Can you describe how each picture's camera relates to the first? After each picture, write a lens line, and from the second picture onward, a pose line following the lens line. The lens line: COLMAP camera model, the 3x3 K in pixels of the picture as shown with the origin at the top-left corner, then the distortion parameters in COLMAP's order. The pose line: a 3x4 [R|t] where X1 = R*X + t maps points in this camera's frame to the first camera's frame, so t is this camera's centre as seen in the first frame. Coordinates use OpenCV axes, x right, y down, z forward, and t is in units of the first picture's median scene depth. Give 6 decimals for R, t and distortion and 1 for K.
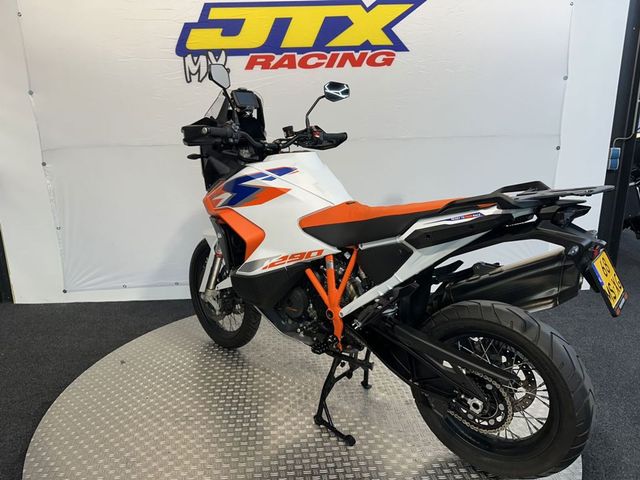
lens RADIAL K [[442.7, 0, 320.0], [0, 442.7, 240.0], [0, 0, 1]] dist [0.004606, -0.026555]
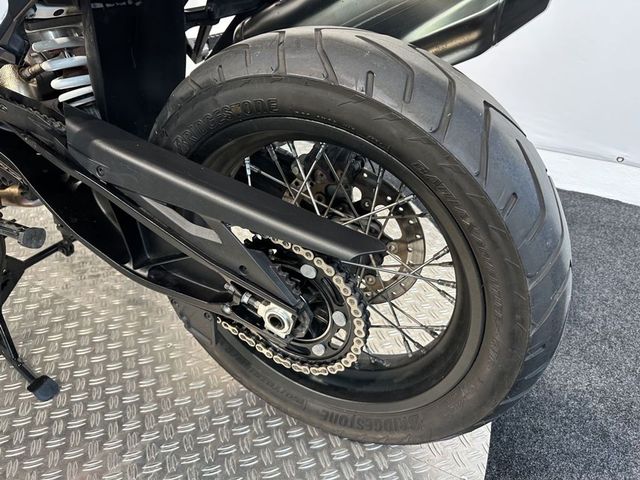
lens RADIAL K [[442.7, 0, 320.0], [0, 442.7, 240.0], [0, 0, 1]] dist [0.004606, -0.026555]
pose [[0.969002, -0.097712, 0.226909, 0.308263], [0.013149, 0.937558, 0.347580, 0.178804], [-0.246703, -0.333822, 0.909780, 0.667545]]
